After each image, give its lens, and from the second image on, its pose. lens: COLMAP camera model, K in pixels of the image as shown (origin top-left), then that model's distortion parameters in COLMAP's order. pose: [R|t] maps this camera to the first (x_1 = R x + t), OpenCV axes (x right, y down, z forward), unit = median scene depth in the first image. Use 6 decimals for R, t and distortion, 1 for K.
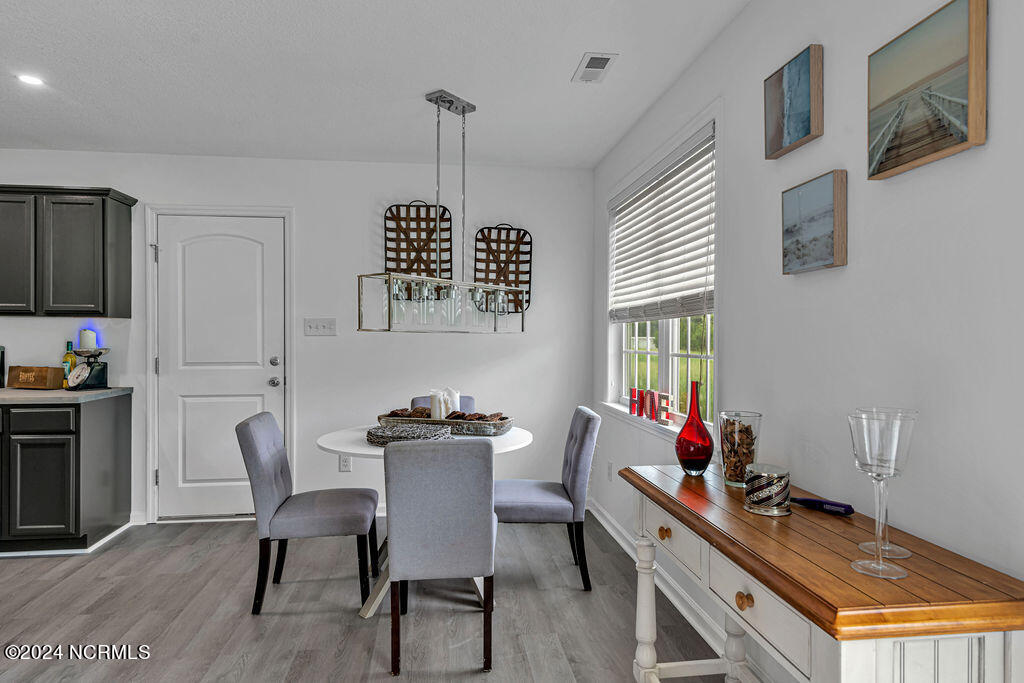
lens RADIAL K [[609.7, 0, 512.0], [0, 609.7, 341.5], [0, 0, 1]] dist [0.001506, 0.000145]
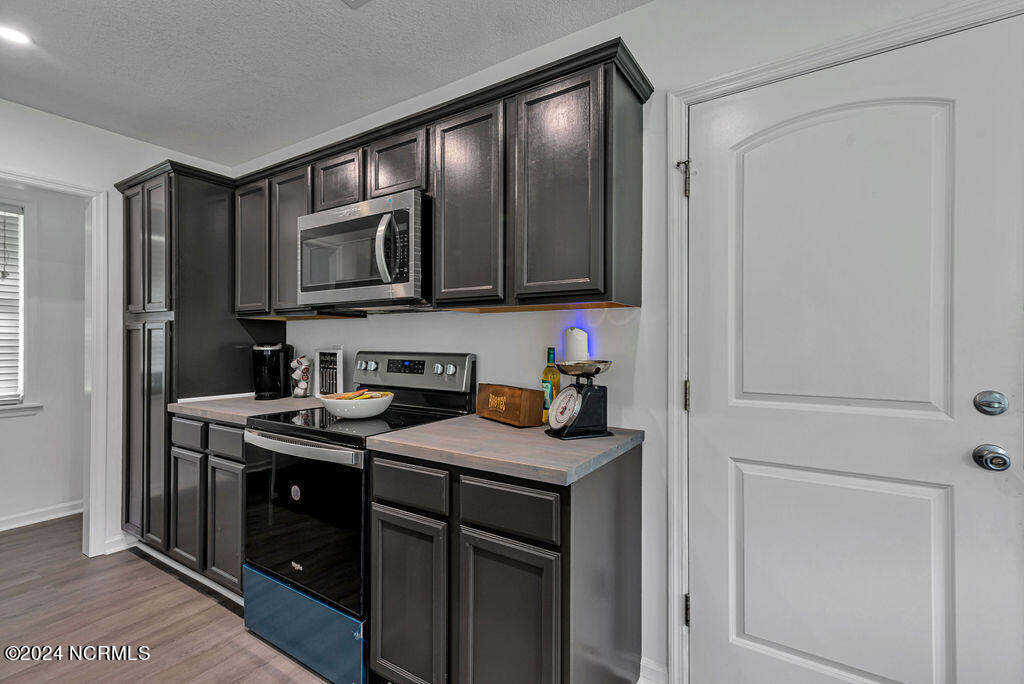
lens RADIAL K [[475.5, 0, 512.0], [0, 475.5, 342.0], [0, 0, 1]] dist [0.002807, 0.011811]
pose [[0.760410, -0.000641, -0.649443, -0.454377], [-0.003658, 0.999979, -0.005270, -0.003176], [0.649433, 0.006383, 0.760392, 0.624439]]
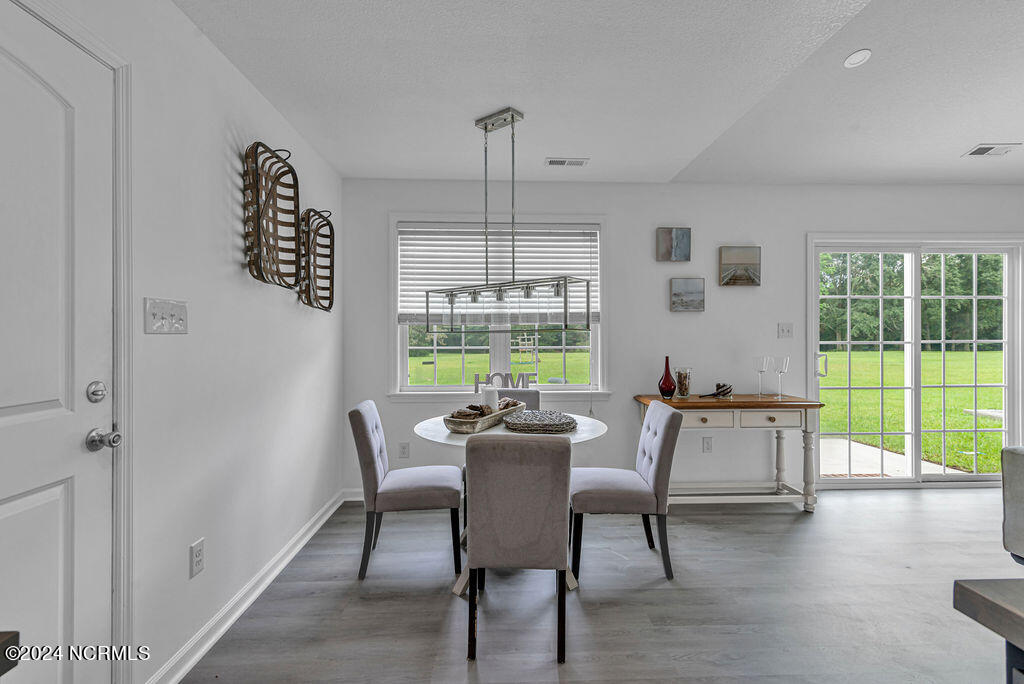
lens RADIAL K [[472.1, 0, 508.9], [0, 472.1, 338.3], [0, 0, 1]] dist [0.001755, 0.000181]
pose [[0.090033, -0.003334, 0.995933, -0.751613], [0.007147, 0.999971, 0.002701, -0.004806], [-0.995913, 0.006875, 0.090054, 0.733094]]
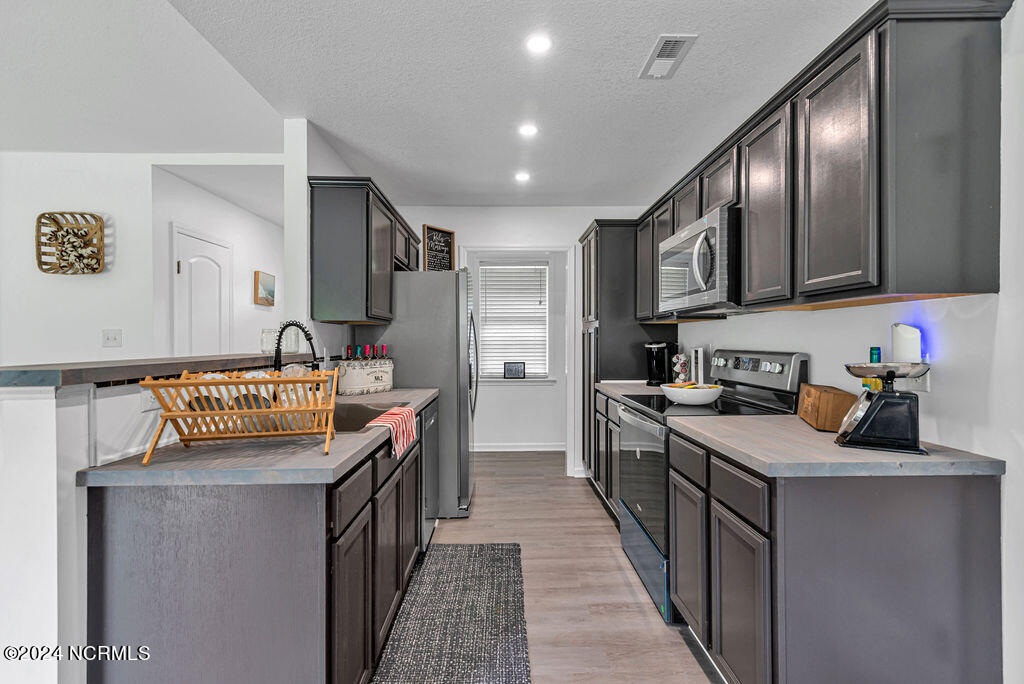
lens RADIAL K [[472.1, 0, 508.9], [0, 472.1, 338.3], [0, 0, 1]] dist [0.001755, 0.000181]
pose [[-0.117260, -0.006573, -0.993080, -0.280425], [-0.002284, 0.999977, -0.006349, -0.004596], [0.993099, 0.001524, -0.117272, 0.744101]]
